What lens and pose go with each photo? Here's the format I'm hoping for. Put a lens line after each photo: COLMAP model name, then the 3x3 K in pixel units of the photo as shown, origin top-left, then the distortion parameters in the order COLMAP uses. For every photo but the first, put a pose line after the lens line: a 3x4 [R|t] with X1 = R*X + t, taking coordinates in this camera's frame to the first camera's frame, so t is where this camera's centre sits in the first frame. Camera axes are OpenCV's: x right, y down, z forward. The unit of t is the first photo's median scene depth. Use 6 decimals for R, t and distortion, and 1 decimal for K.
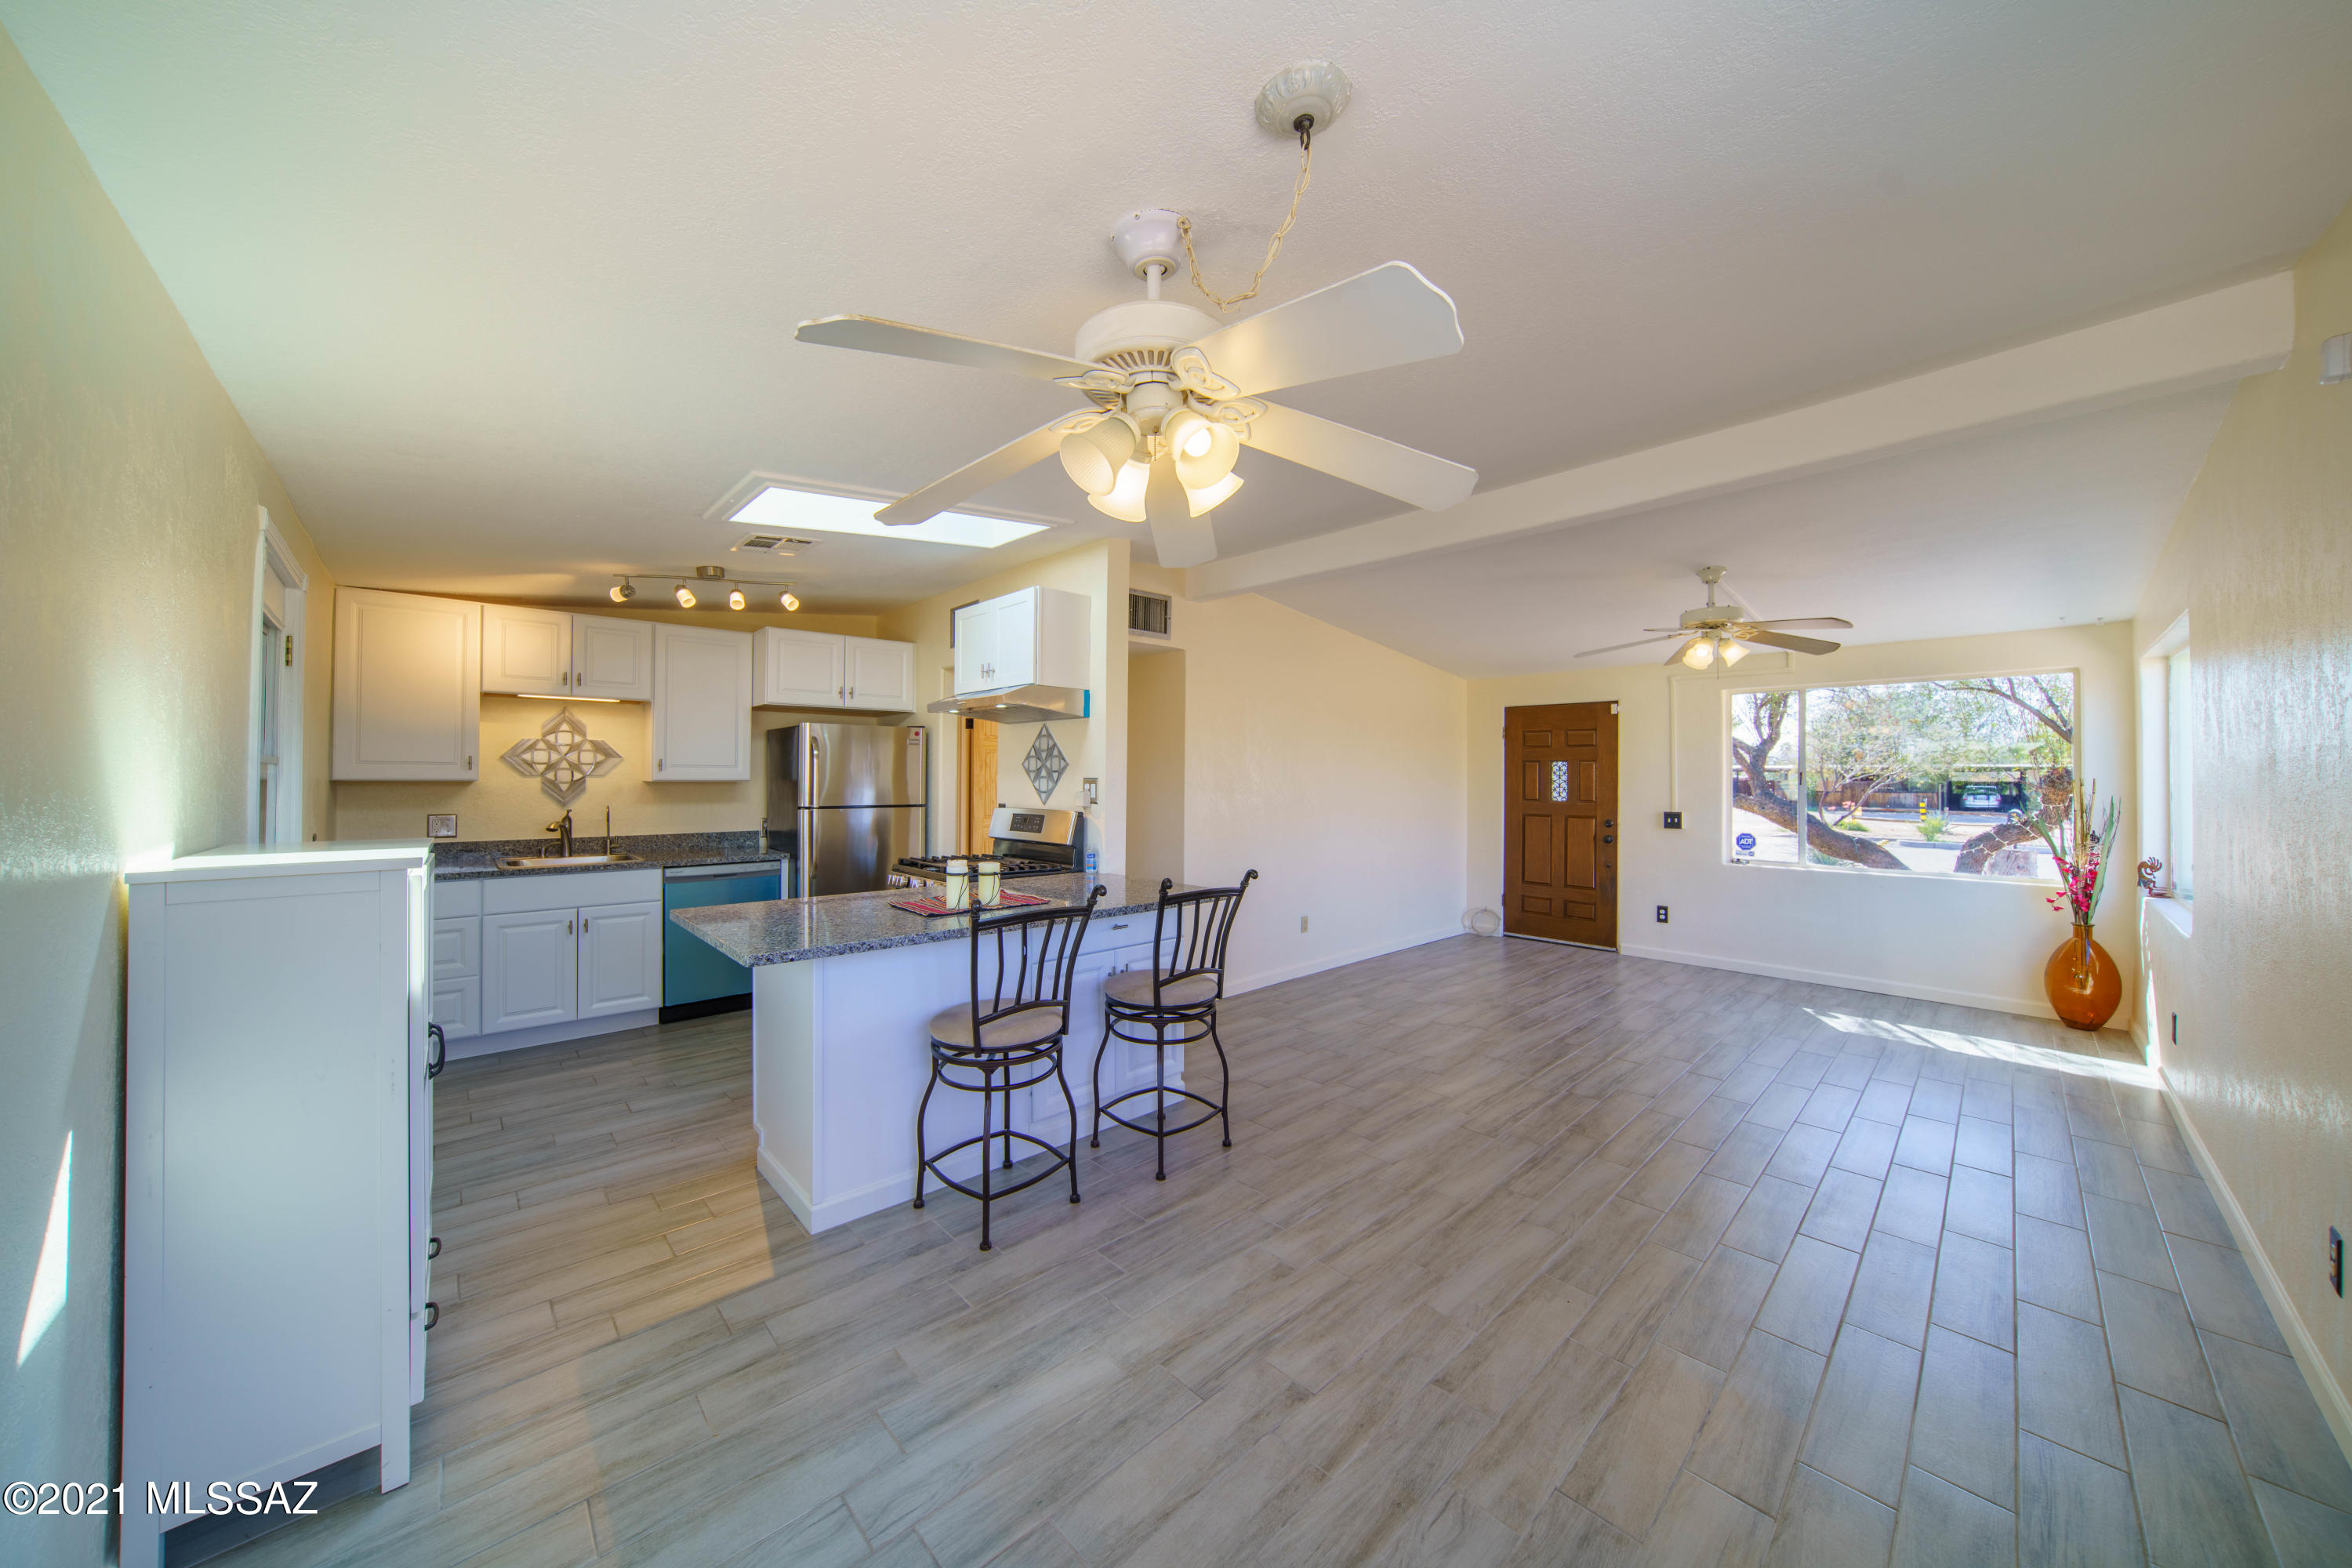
lens RADIAL K [[791.7, 0, 1173.2], [0, 791.7, 774.2], [0, 0, 1]] dist [-0.019939, 0.002412]
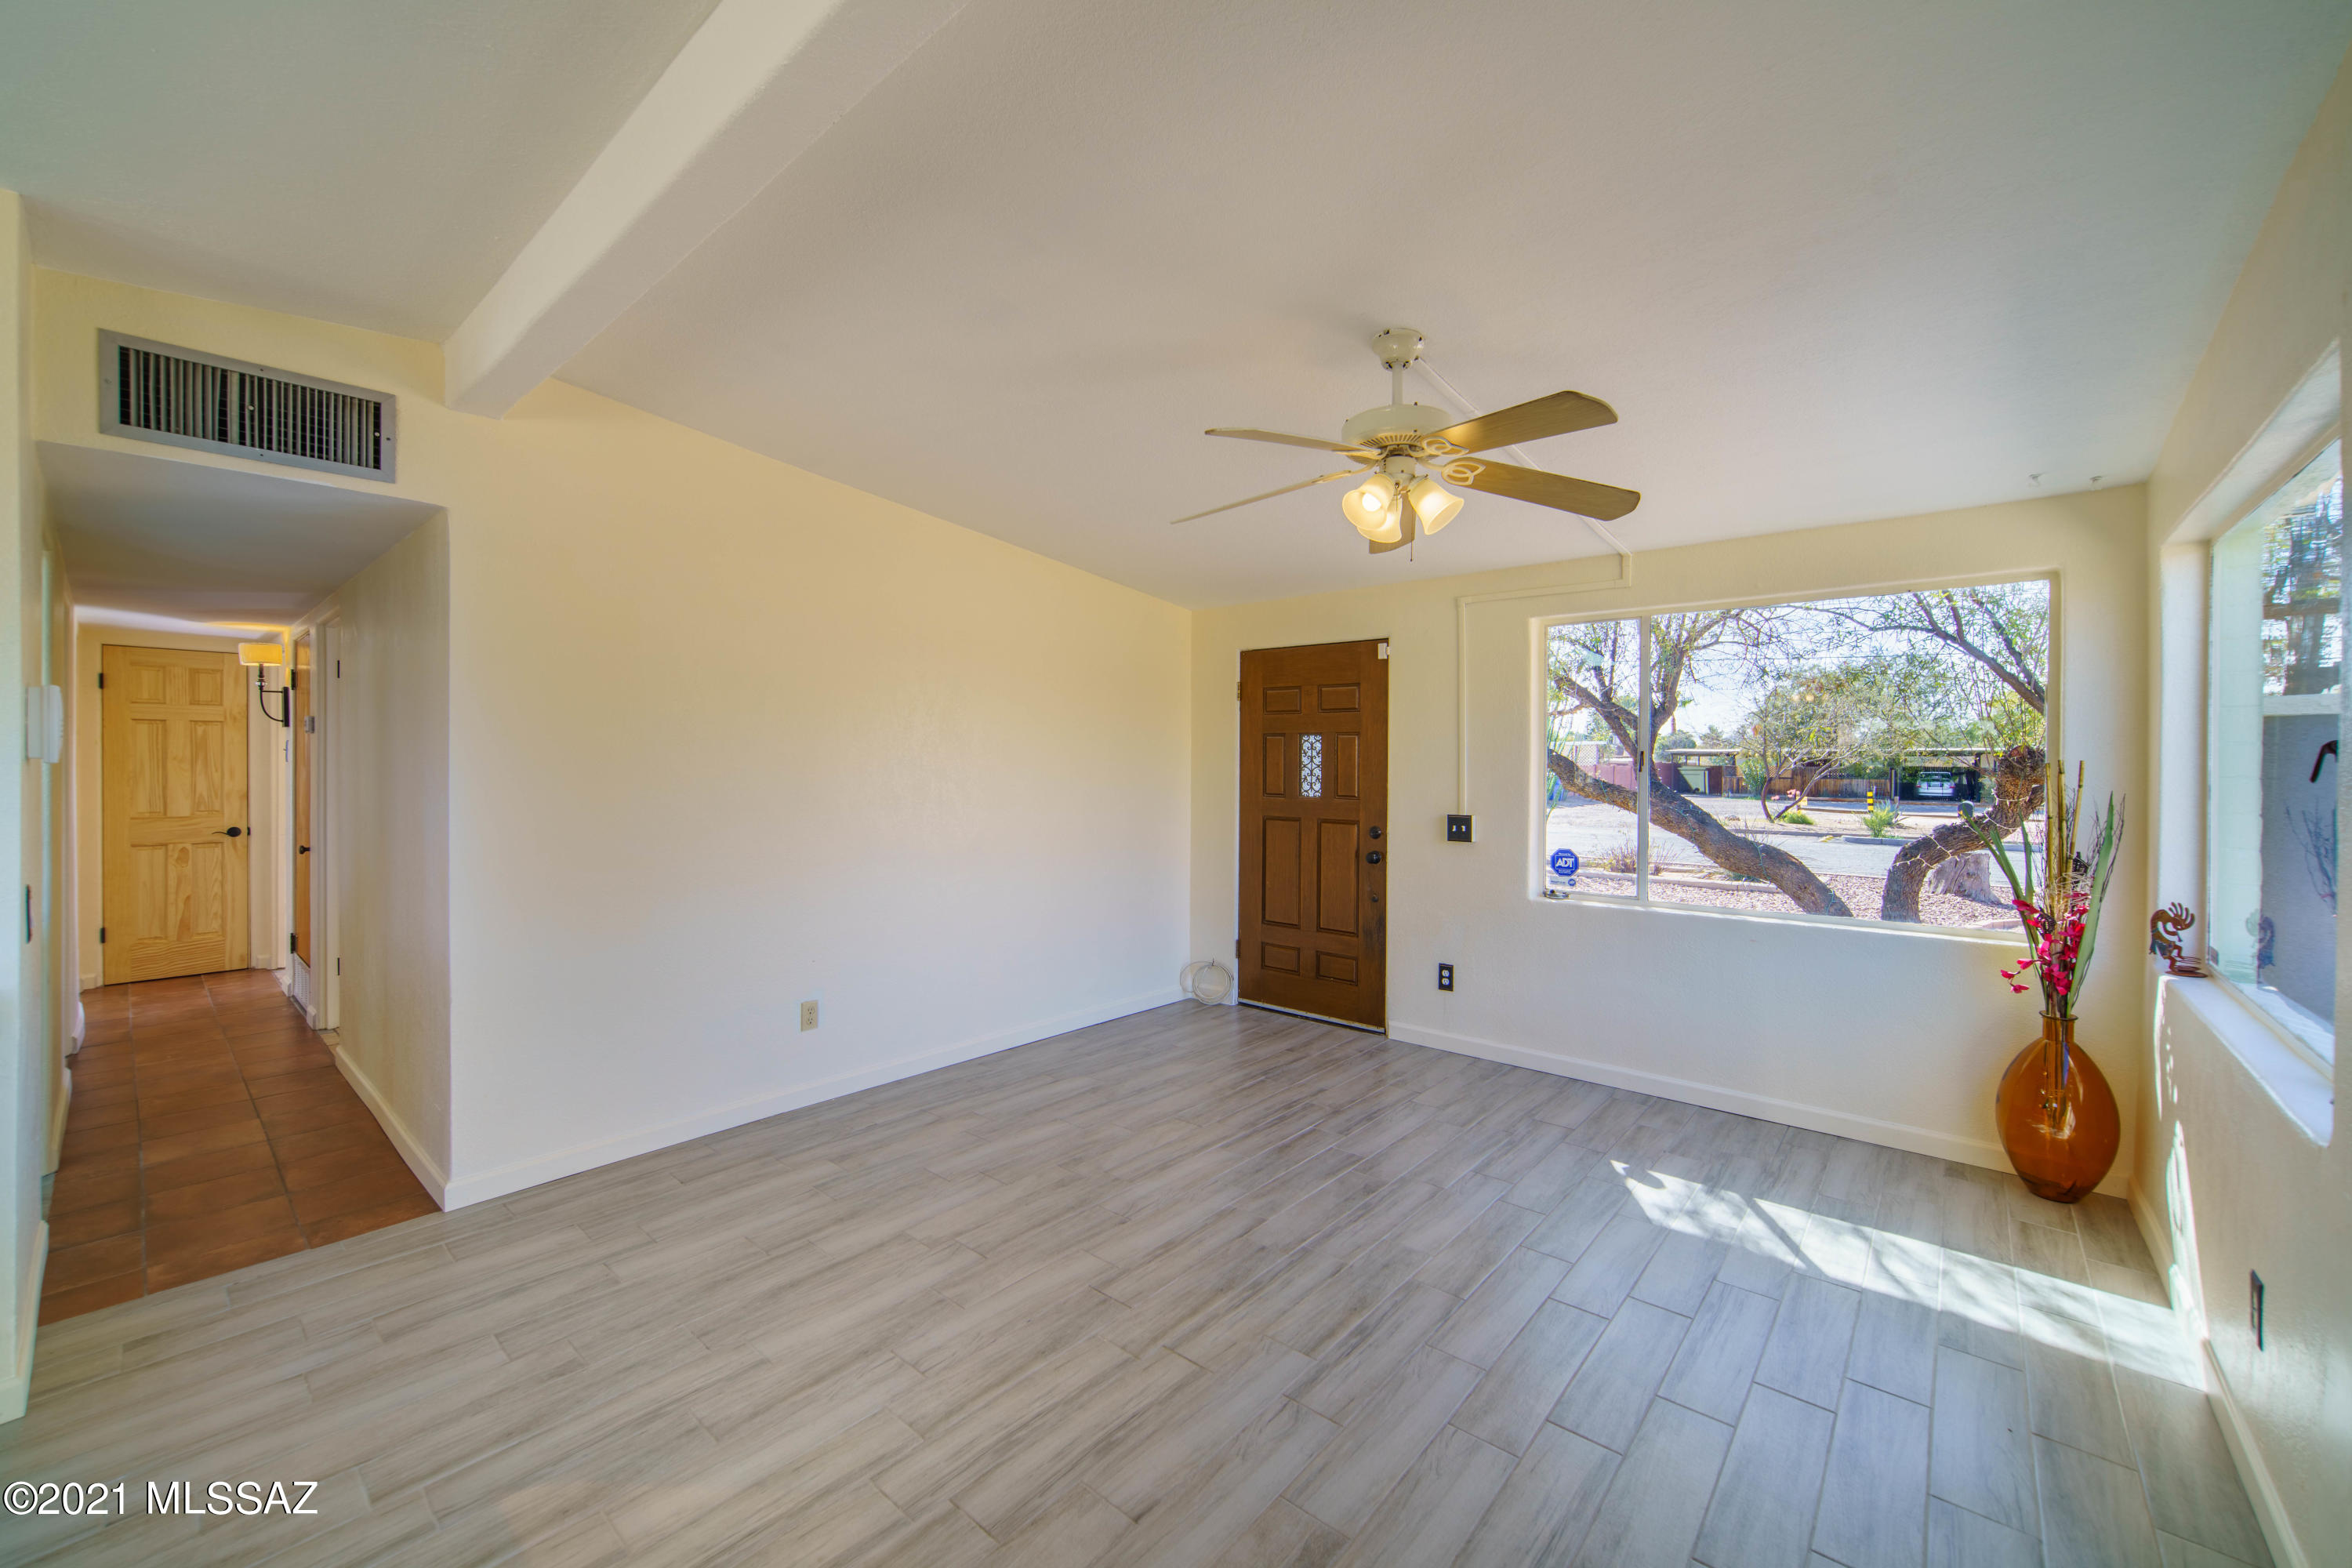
lens RADIAL K [[925.1, 0, 1175.0], [0, 925.1, 774.2], [0, 0, 1]] dist [-0.021379, 0.007151]
pose [[0.993986, -0.000323, 0.109507, 0.457201], [-0.001568, 0.999851, 0.017182, 0.004859], [-0.109496, -0.017250, 0.993837, 0.407585]]
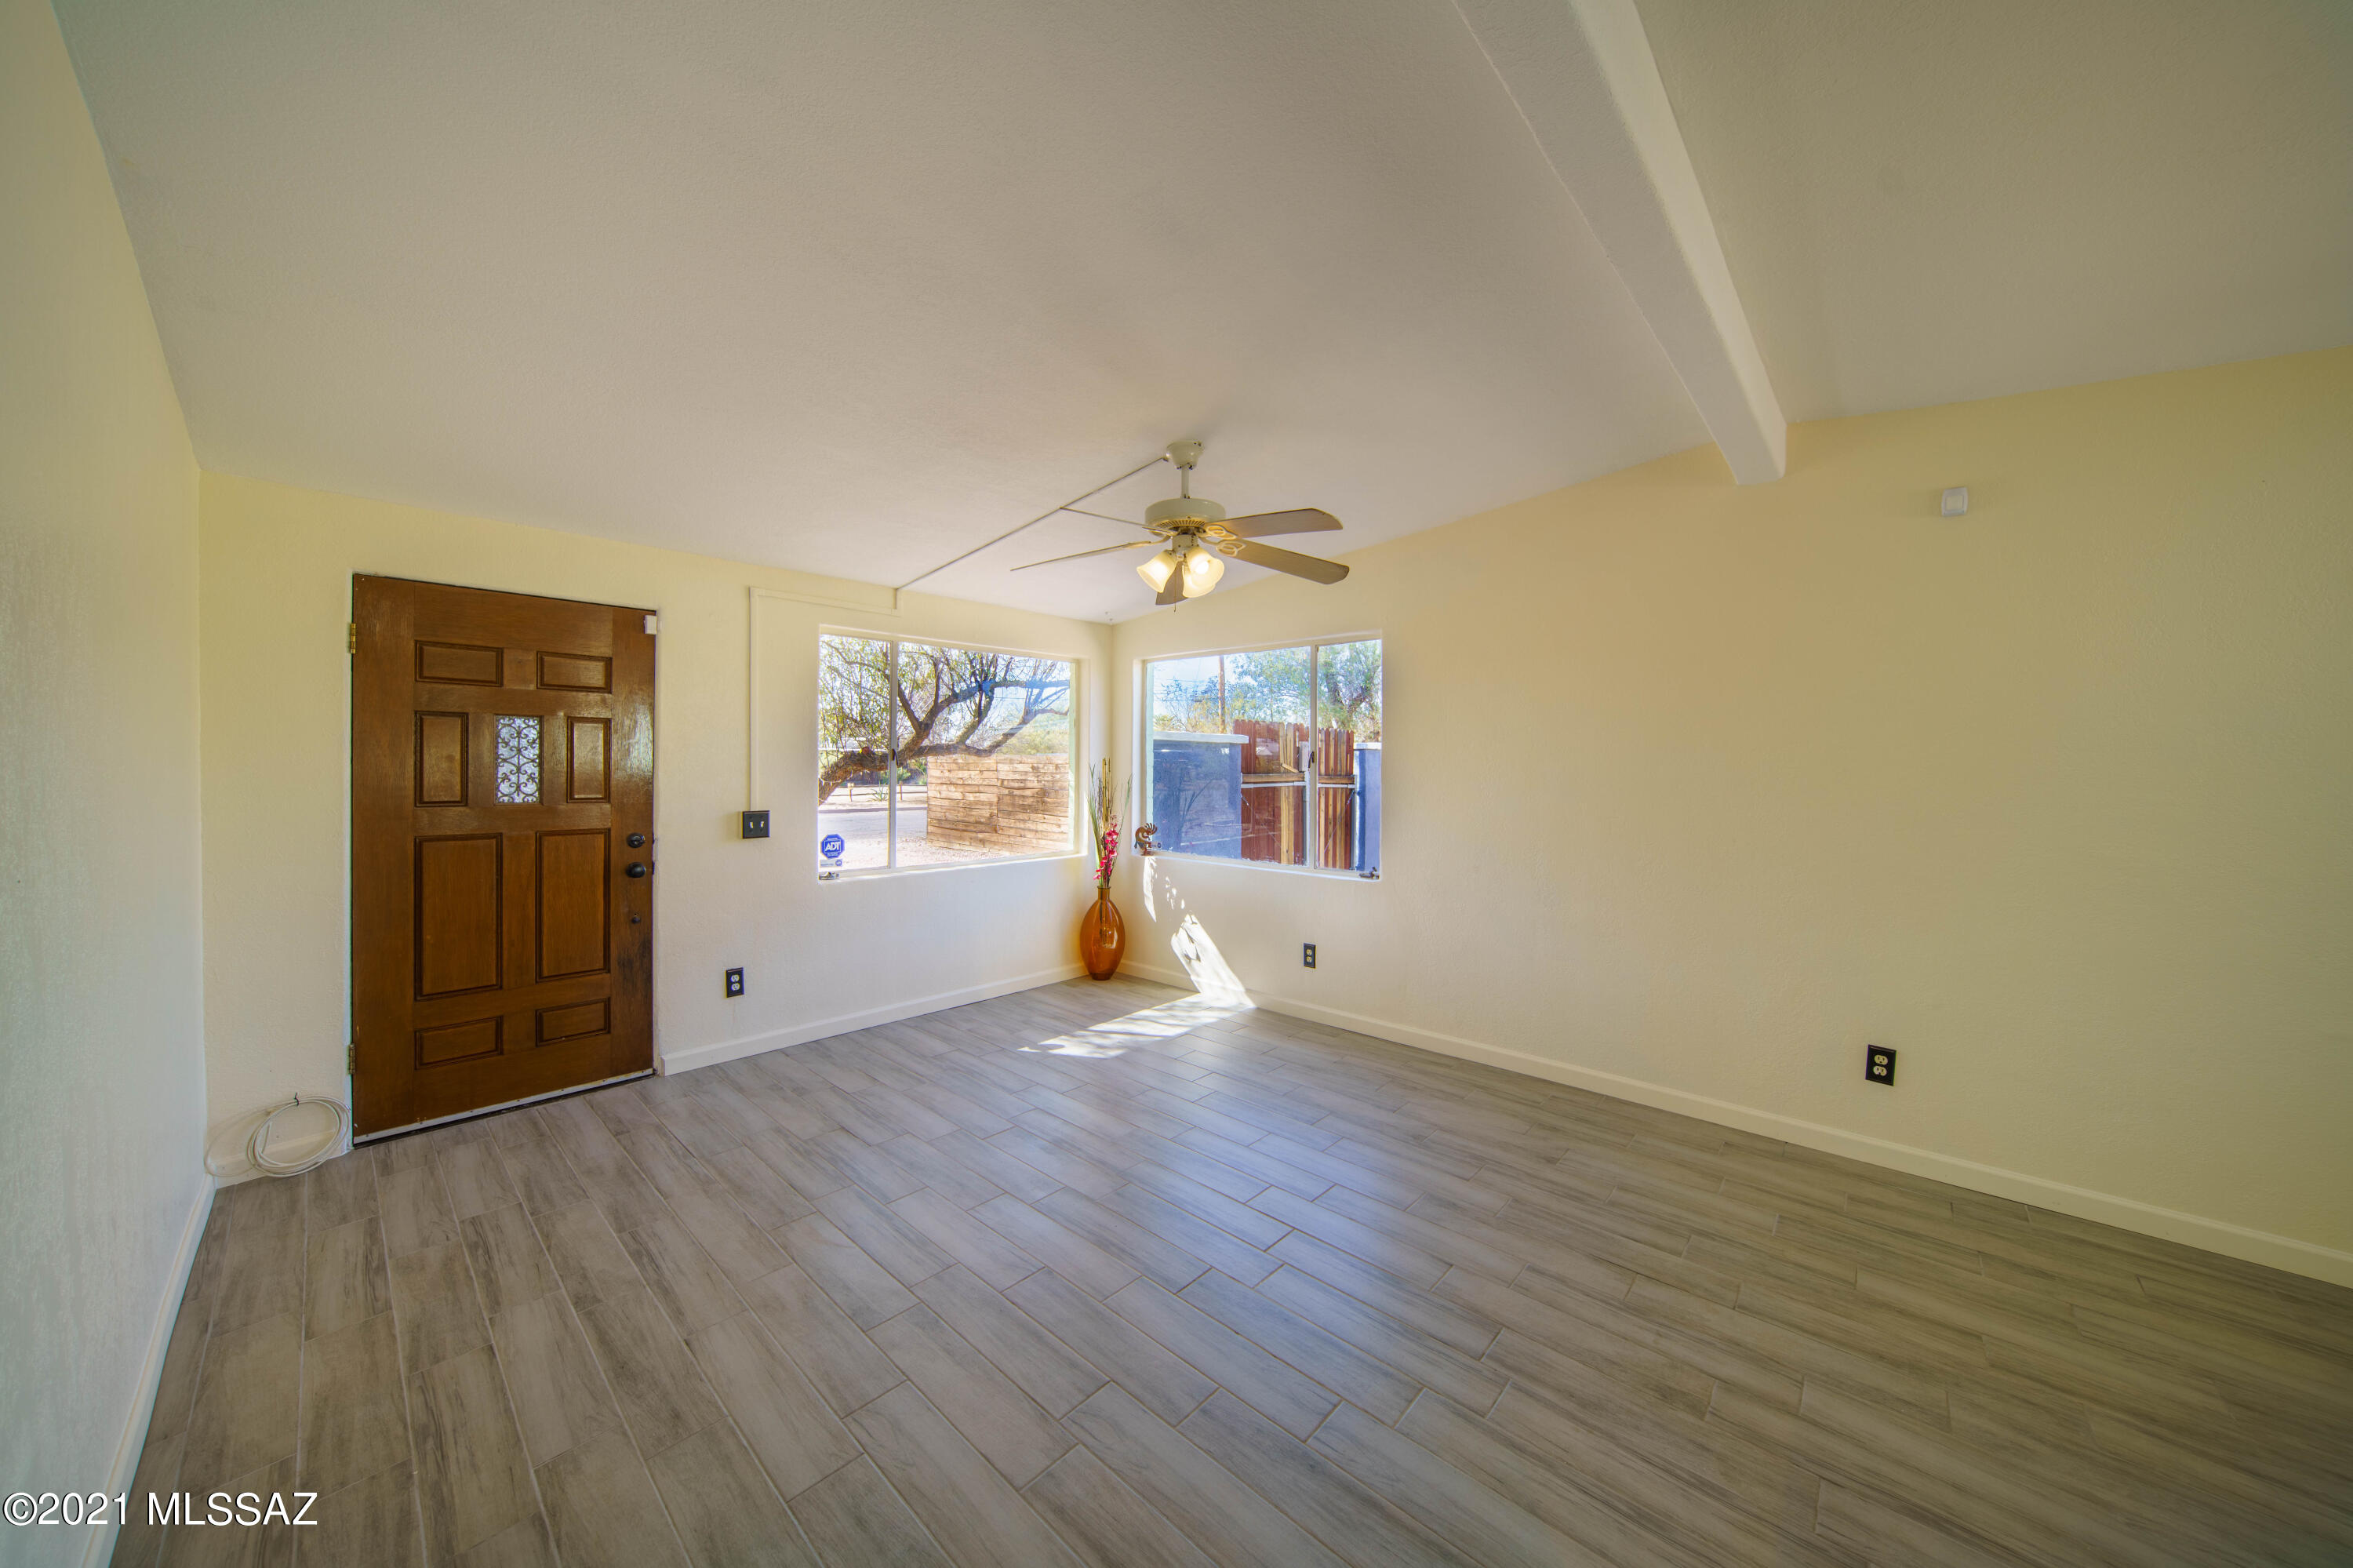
lens RADIAL K [[799.2, 0, 1158.8], [0, 799.2, 774.7], [0, 0, 1]] dist [-0.025477, 0.003976]
pose [[-0.062972, -0.015980, 0.997887, 0.003230], [-0.009977, 0.999832, 0.015382, 0.010315], [-0.997965, -0.008987, -0.063120, 1.004402]]
